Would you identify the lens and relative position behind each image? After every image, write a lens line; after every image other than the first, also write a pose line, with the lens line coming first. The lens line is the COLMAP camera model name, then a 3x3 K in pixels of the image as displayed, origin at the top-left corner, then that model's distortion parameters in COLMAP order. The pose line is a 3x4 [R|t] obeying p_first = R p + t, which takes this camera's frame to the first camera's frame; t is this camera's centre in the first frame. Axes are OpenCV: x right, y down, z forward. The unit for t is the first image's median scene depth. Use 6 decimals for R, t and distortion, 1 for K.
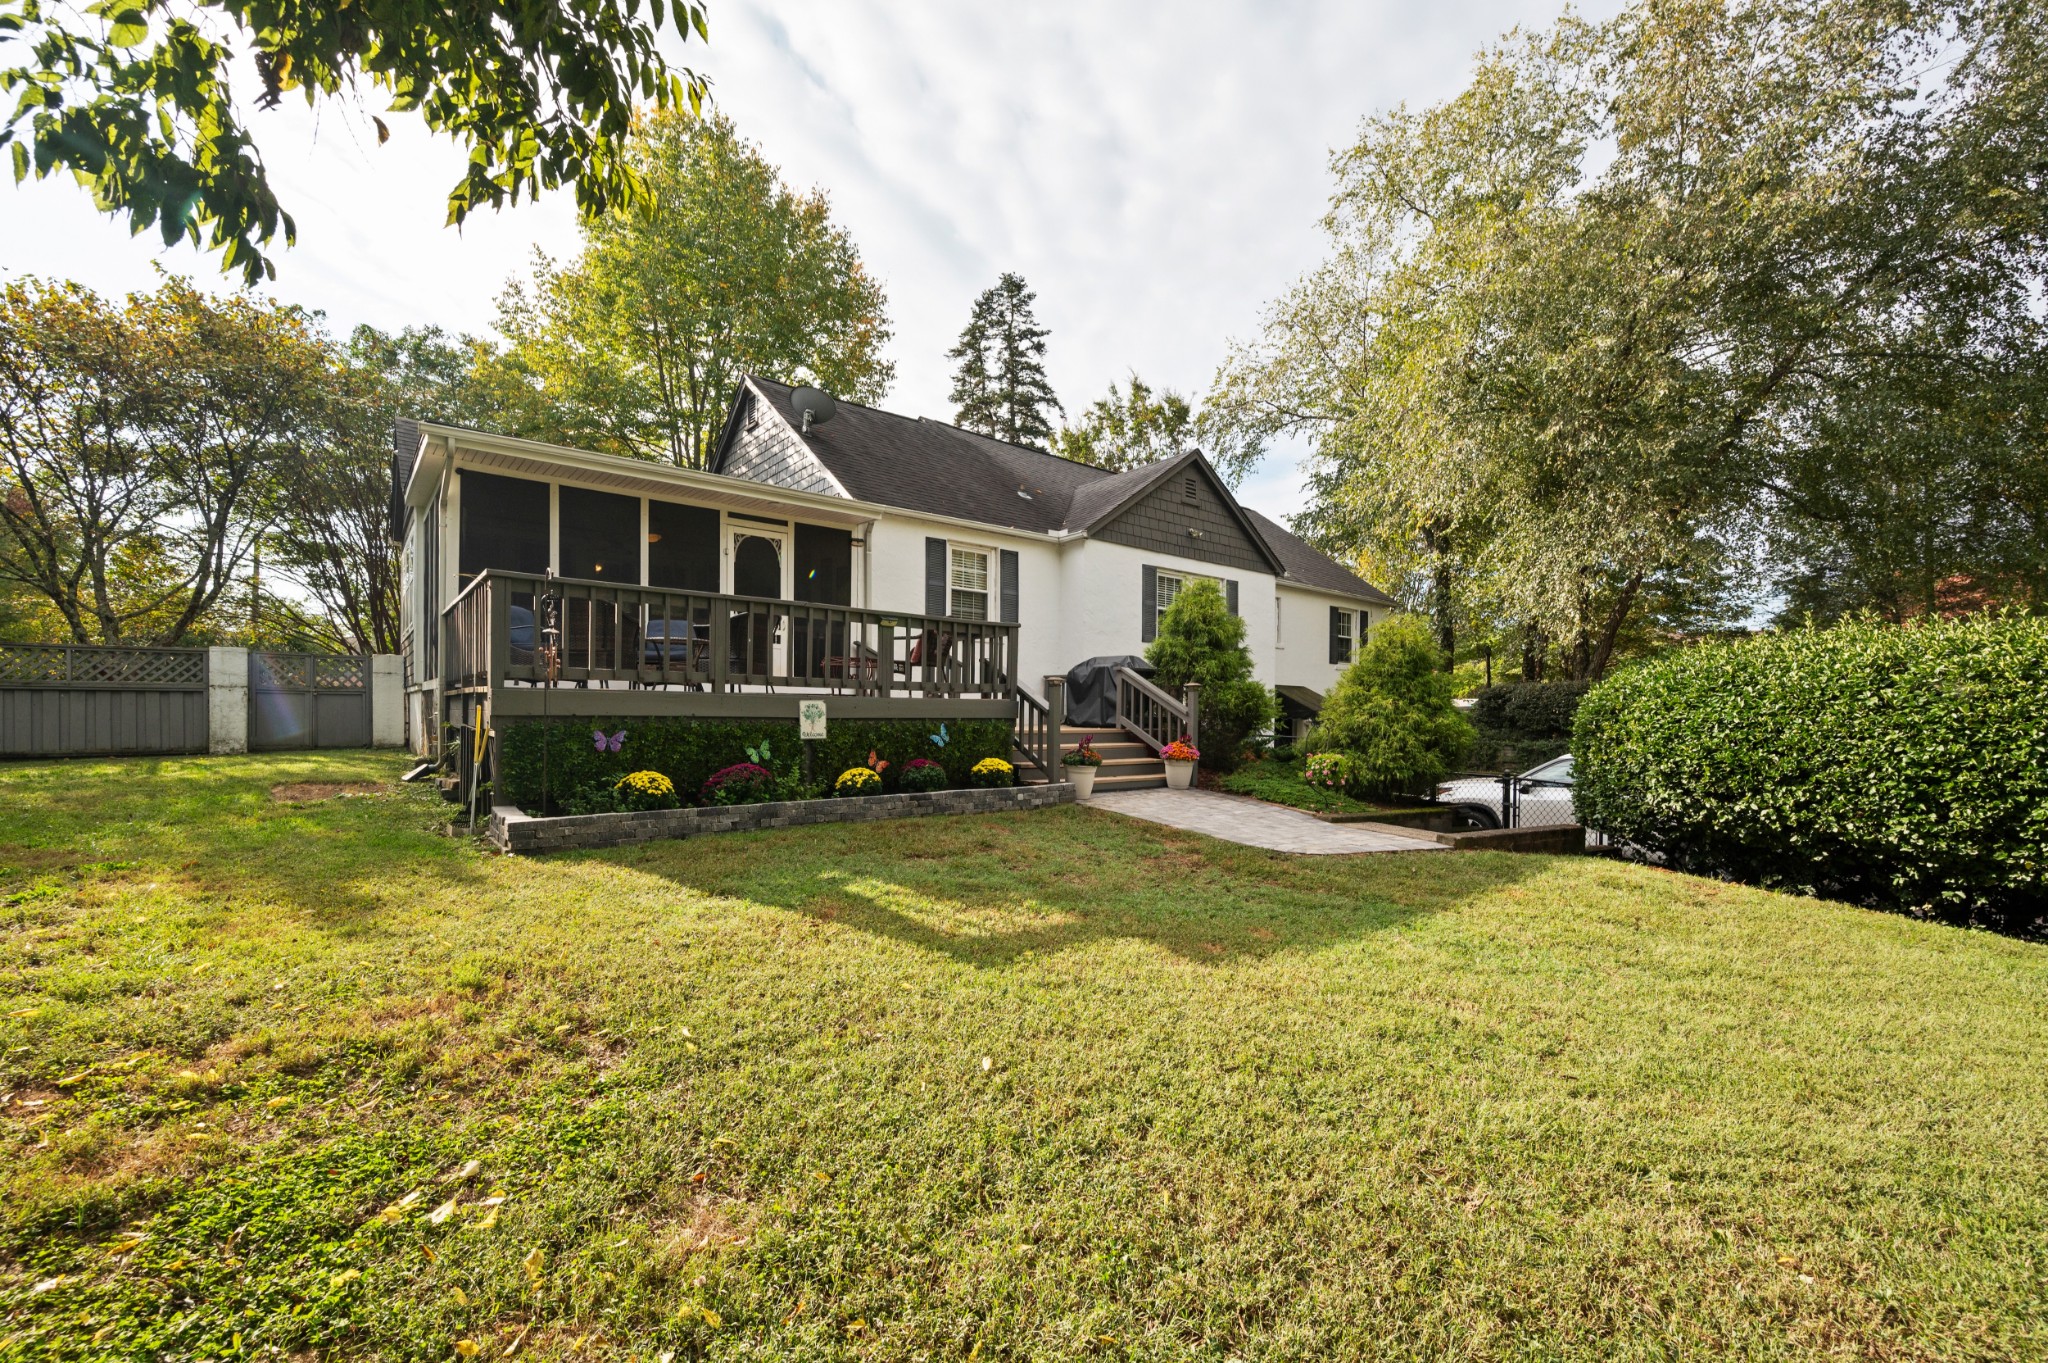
lens RADIAL K [[820.9, 0, 1022.0], [0, 820.9, 709.8], [0, 0, 1]] dist [0.000156, -0.000005]
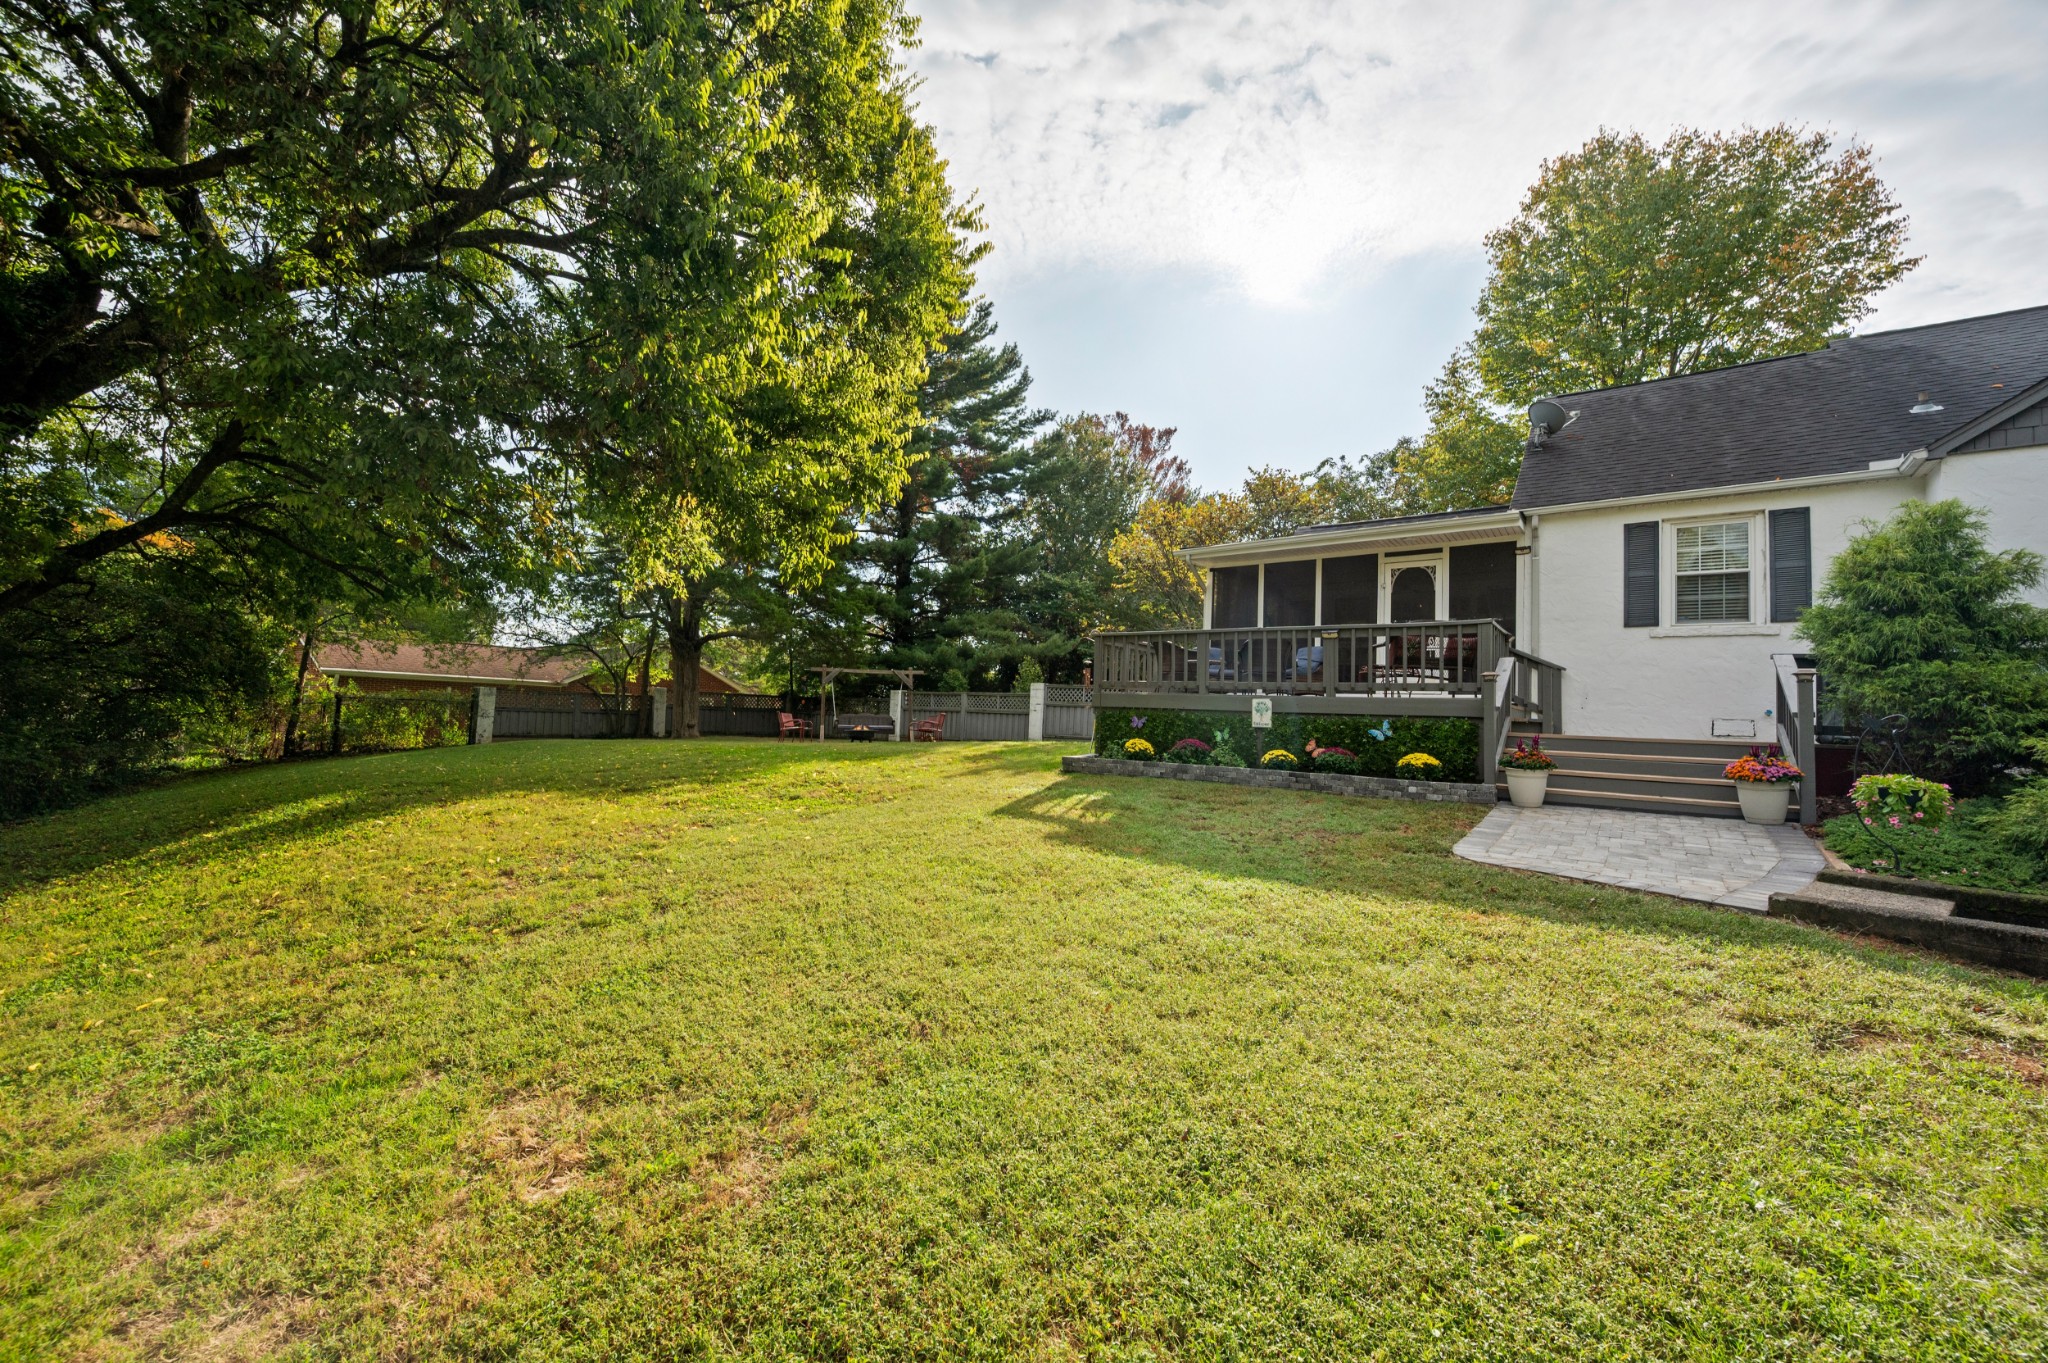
lens RADIAL K [[801.2, 0, 1024.0], [0, 801.2, 681.5], [0, 0, 1]] dist [0.000396, -0.000341]
pose [[0.229329, -0.045974, -0.972263, 0.531971], [-0.036753, 0.997763, -0.055849, 0.027480], [0.972655, 0.048542, 0.227126, 0.176232]]
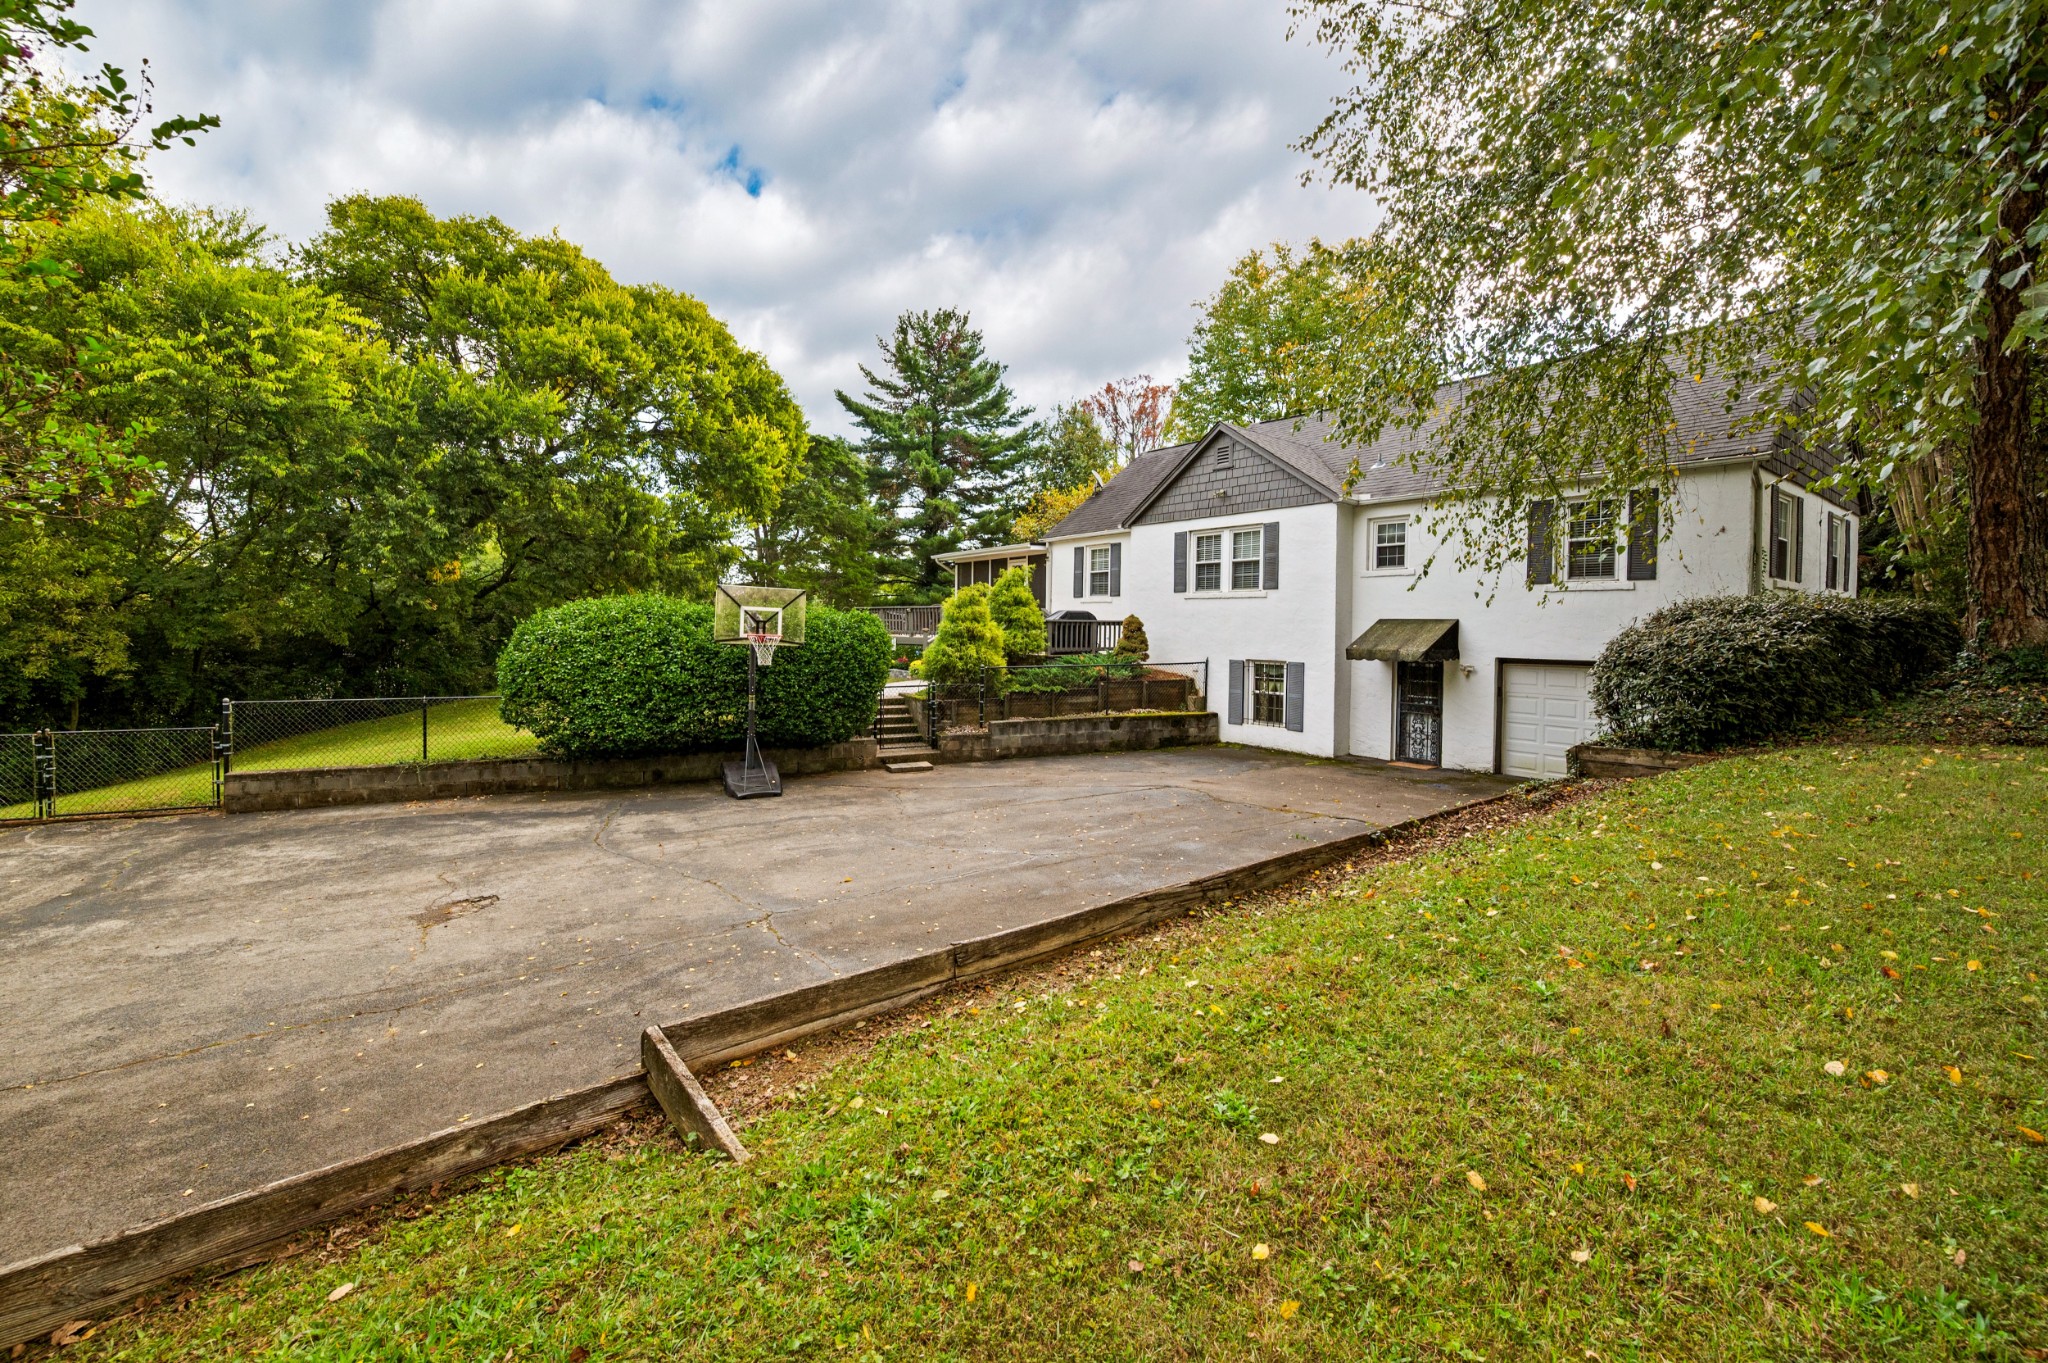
lens RADIAL K [[826.3, 0, 1026.6], [0, 826.3, 643.5], [0, 0, 1]] dist [-0.001814, -0.000606]
pose [[-0.026117, 0.009340, -0.999615, 1.602934], [-0.010255, 0.999901, 0.009611, -0.015149], [0.999606, 0.010502, -0.026018, 0.891023]]
